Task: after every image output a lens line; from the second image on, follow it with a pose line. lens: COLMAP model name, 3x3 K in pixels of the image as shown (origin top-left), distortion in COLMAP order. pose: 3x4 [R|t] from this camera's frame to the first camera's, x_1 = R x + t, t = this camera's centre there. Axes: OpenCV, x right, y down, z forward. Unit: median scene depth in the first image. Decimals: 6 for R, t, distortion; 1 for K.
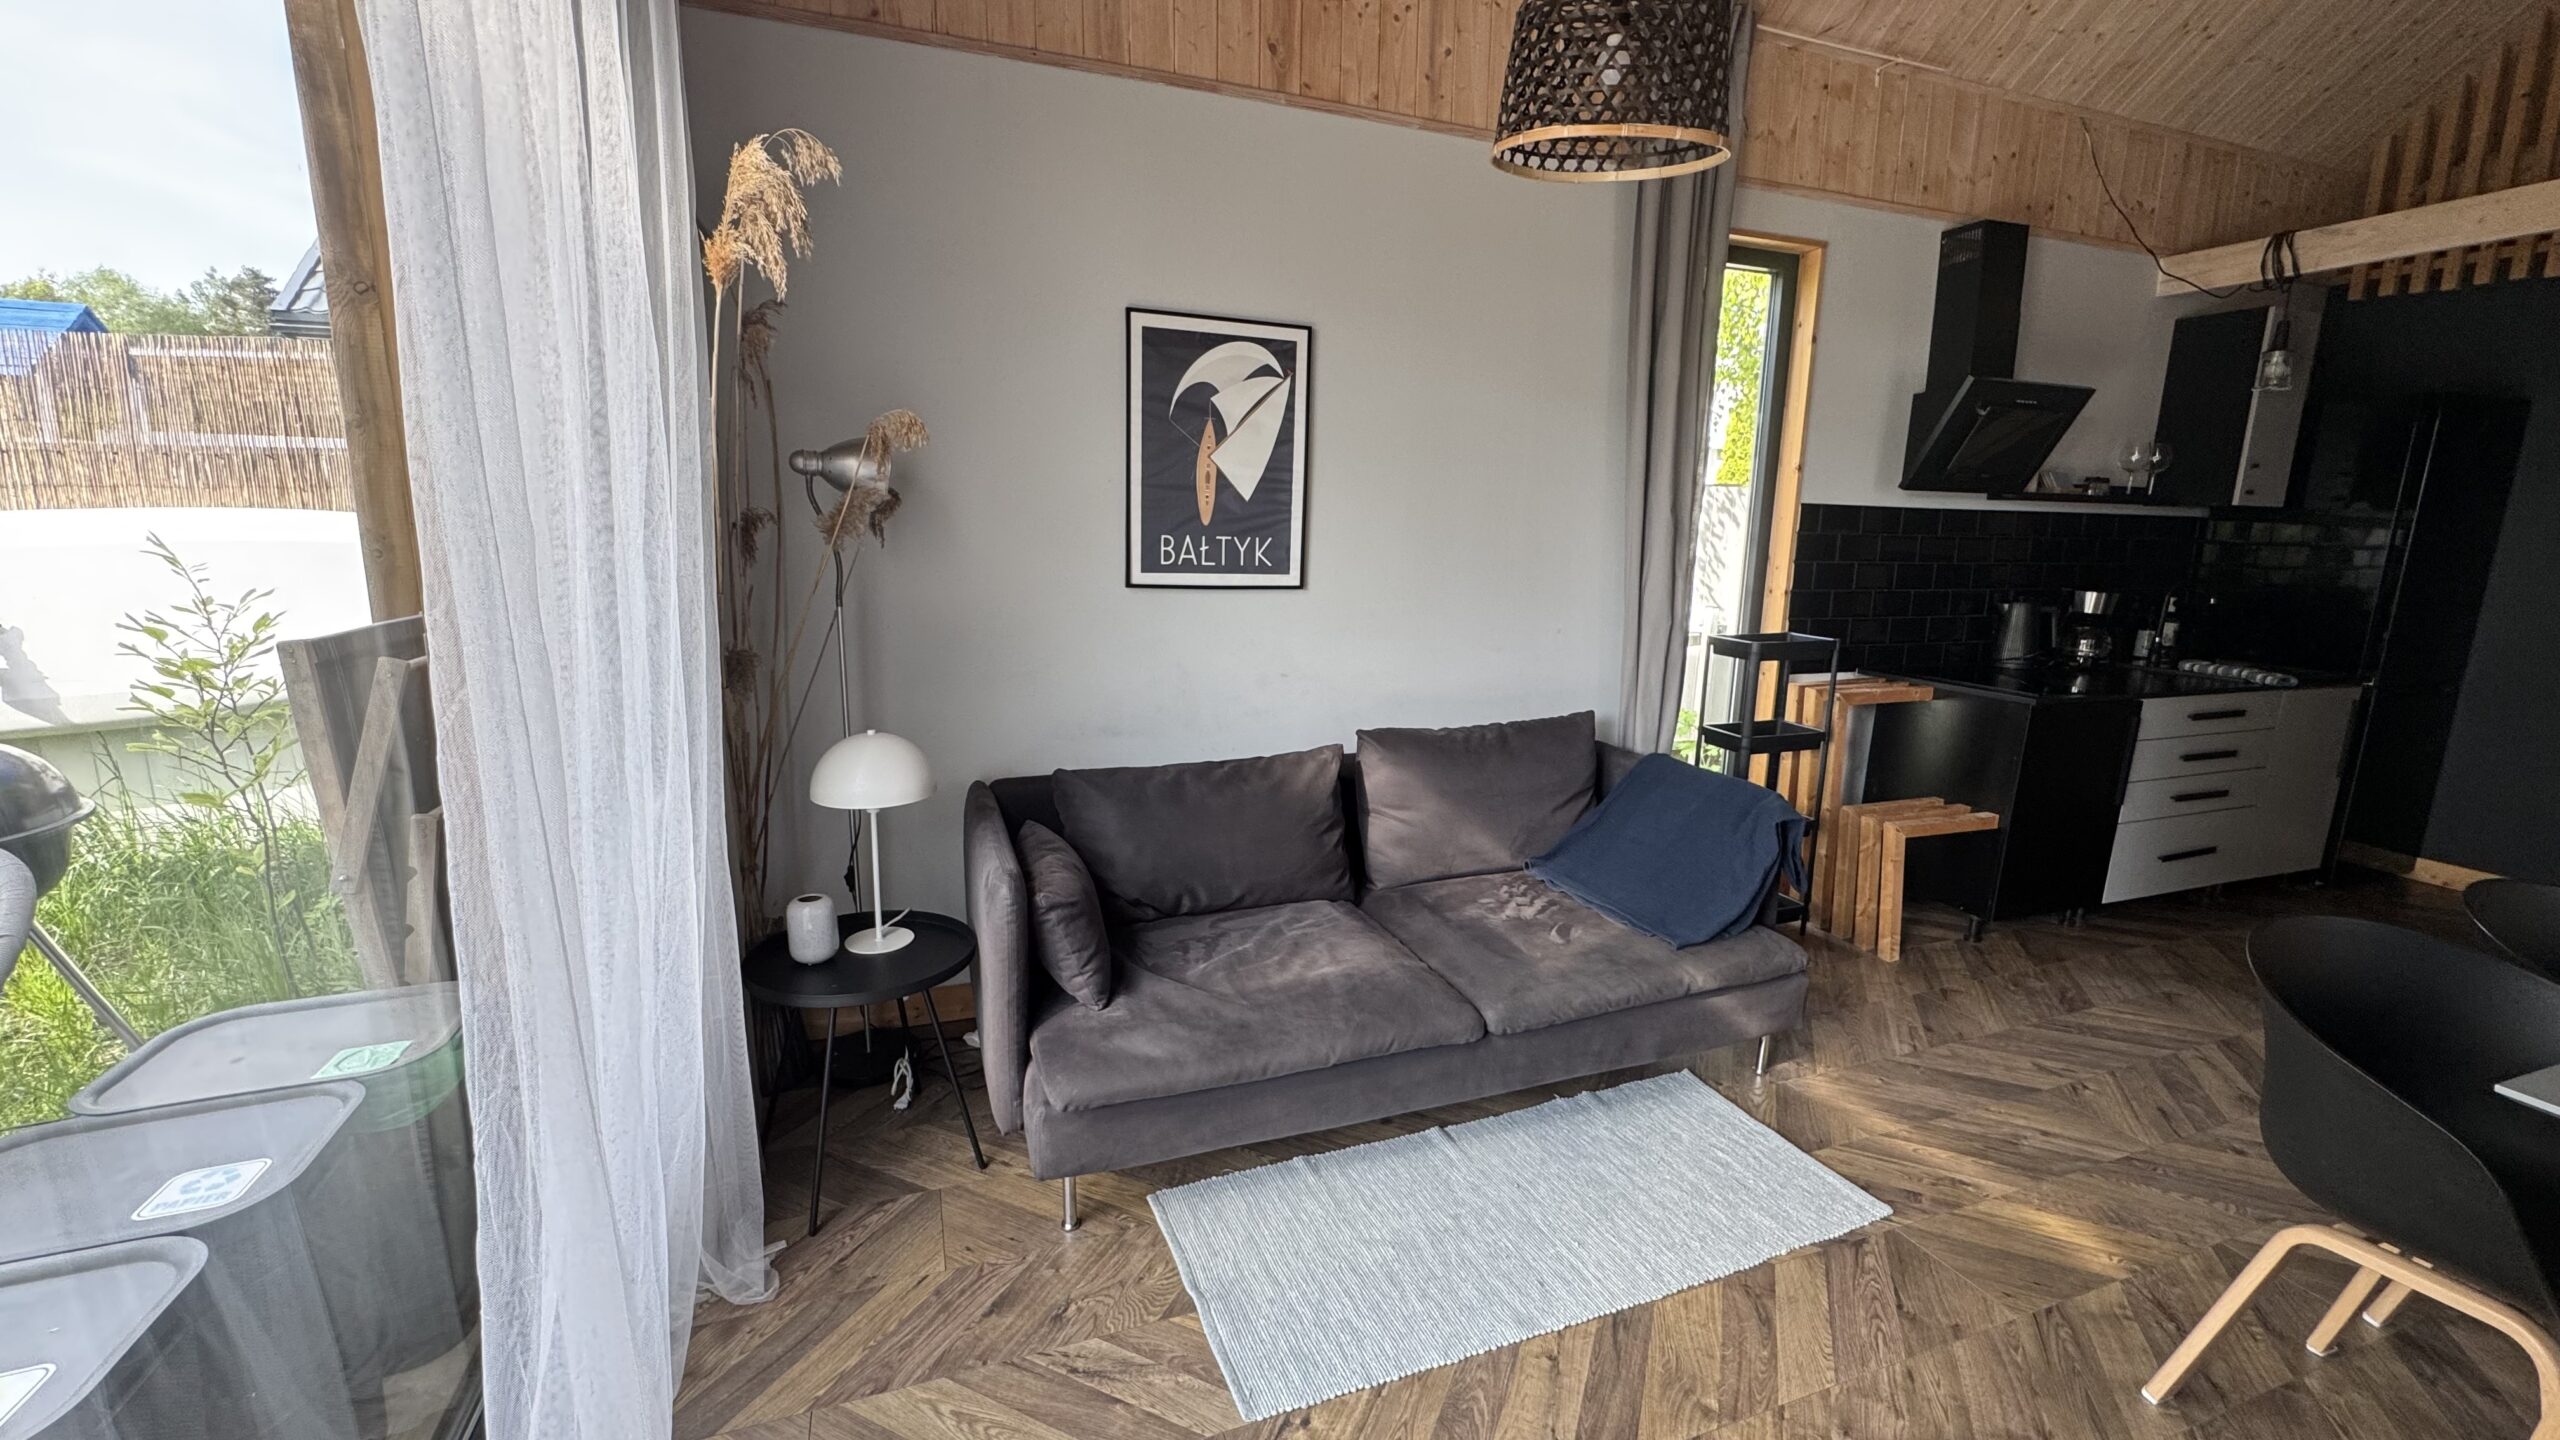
lens RADIAL K [[1016.0, 0, 1284.5], [0, 1016.0, 717.9], [0, 0, 1]] dist [-0.003488, -0.000577]
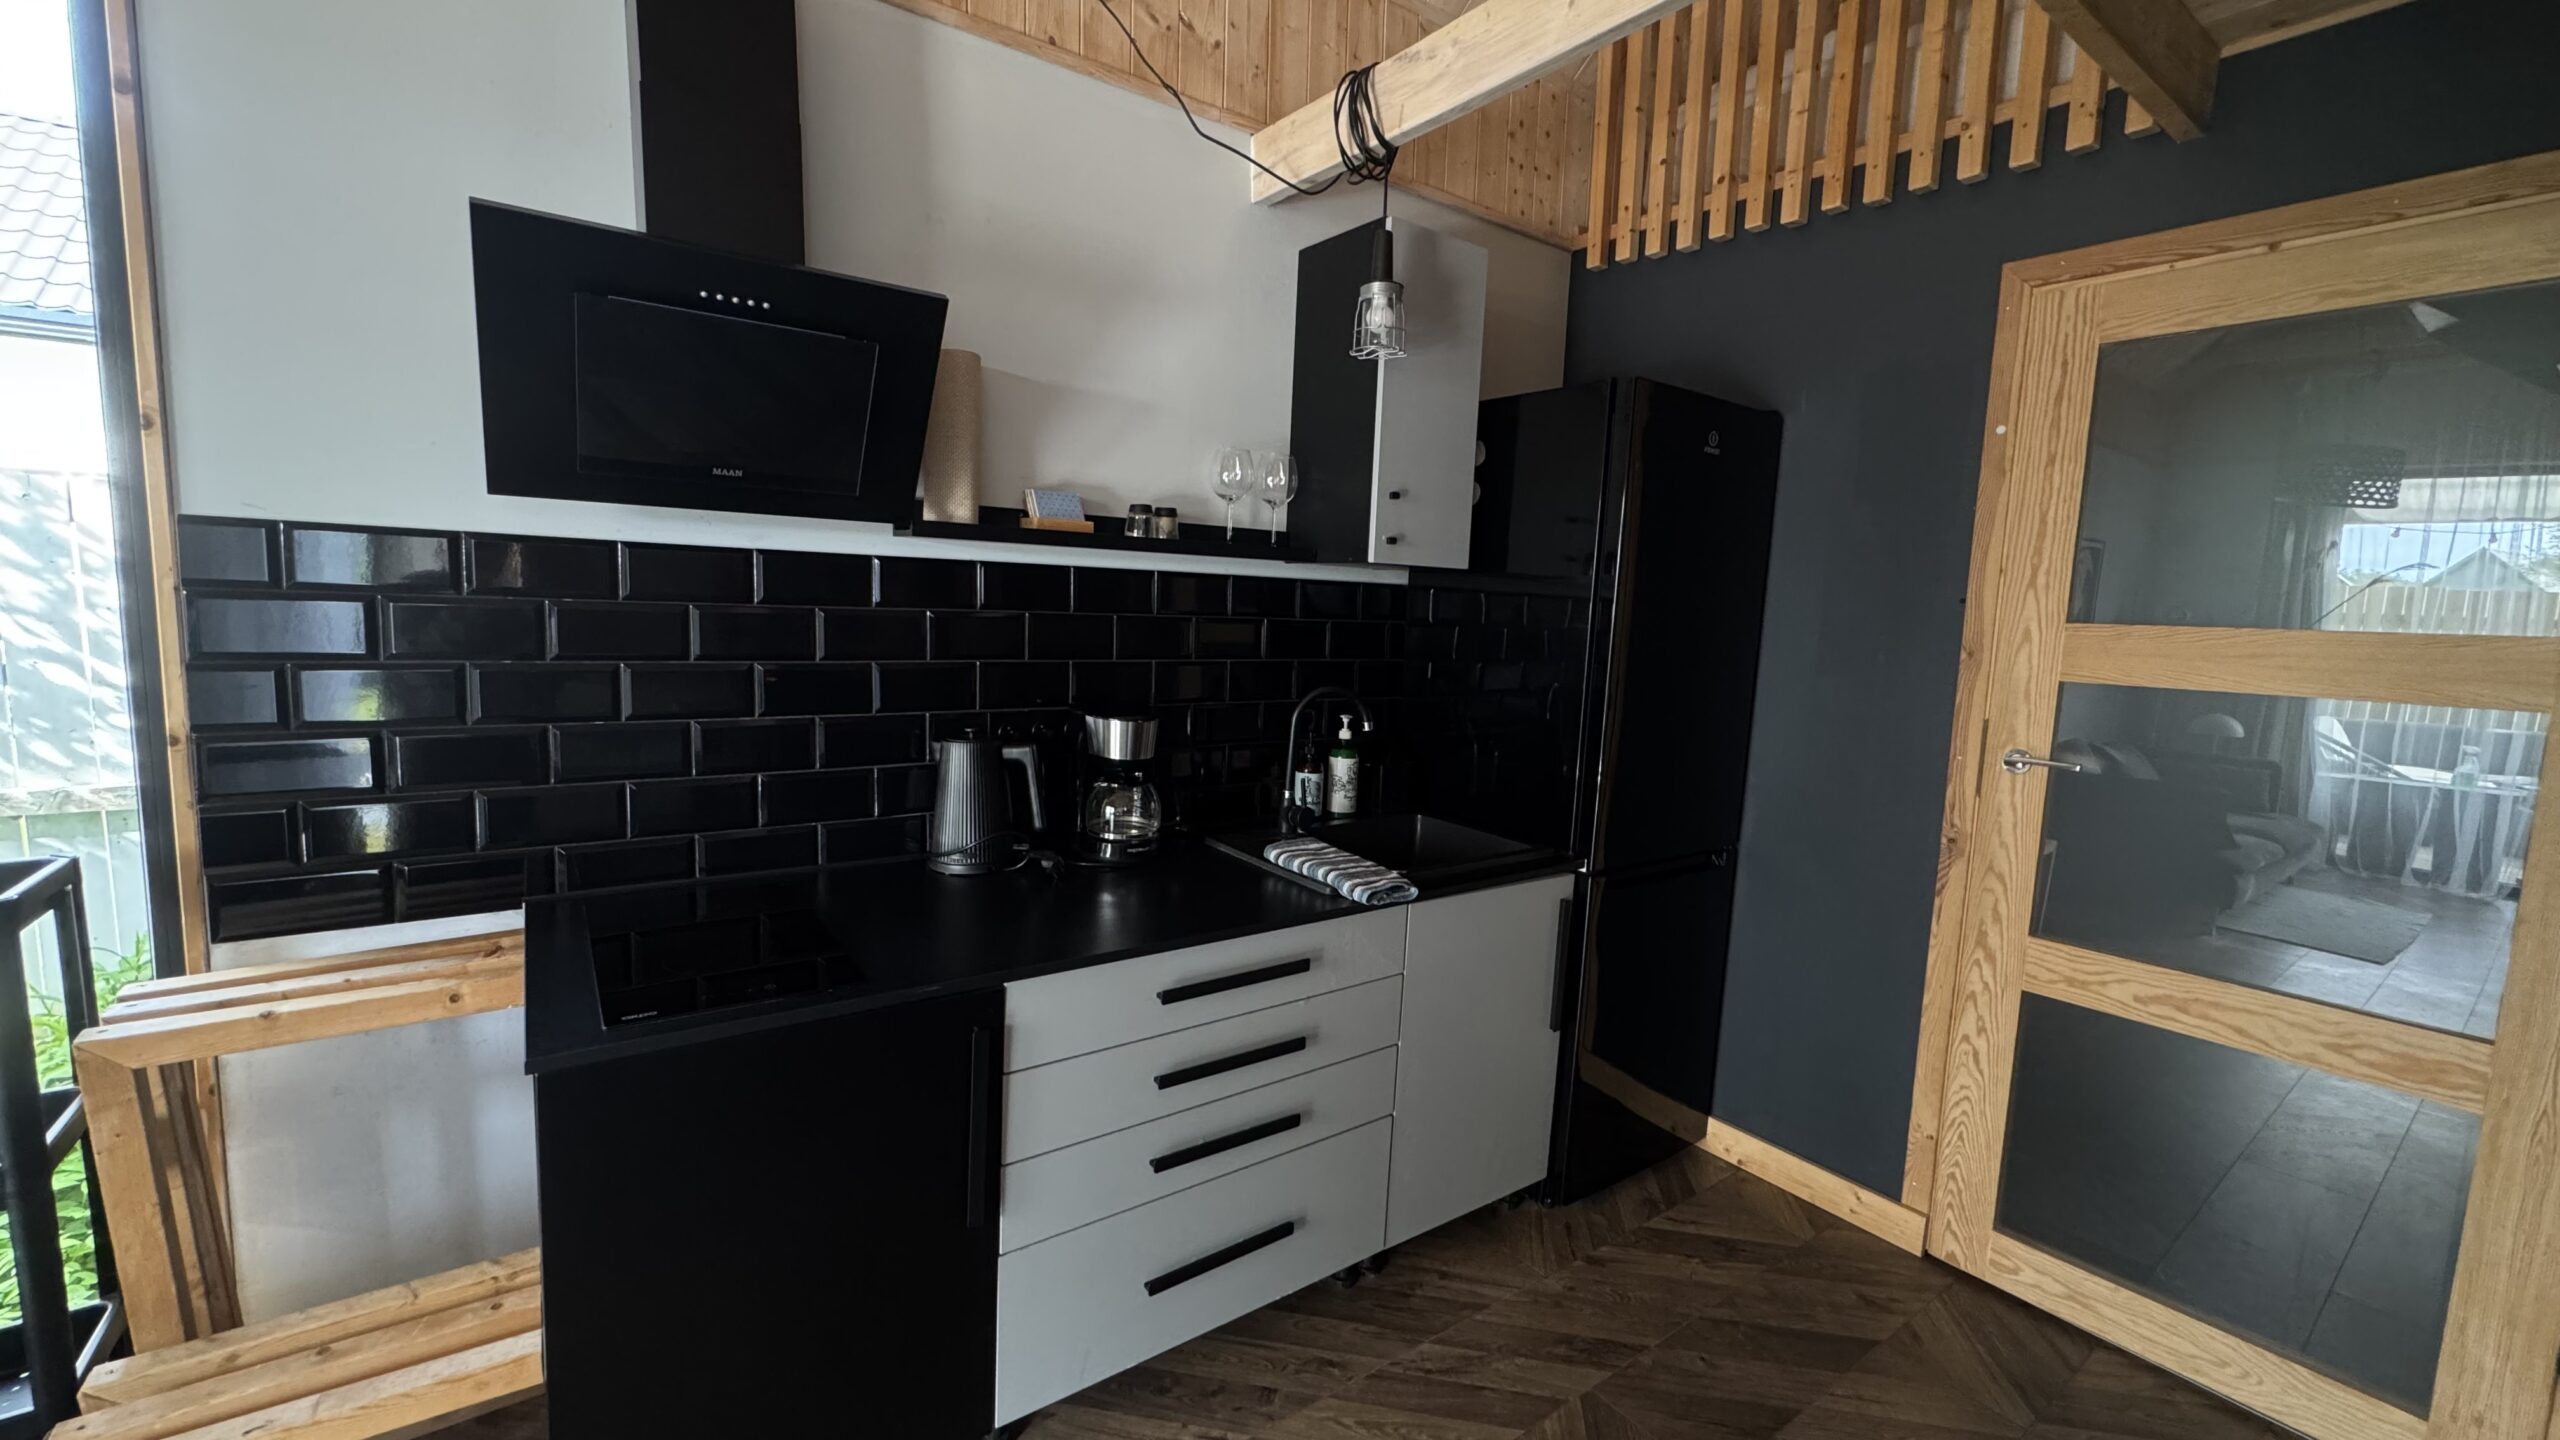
lens RADIAL K [[1016.0, 0, 1284.5], [0, 1016.0, 717.9], [0, 0, 1]] dist [-0.003488, -0.000577]
pose [[0.962105, -0.007915, 0.272565, 0.743701], [0.025187, 0.997885, -0.059926, -0.090255], [-0.271514, 0.064521, 0.960269, 0.472810]]
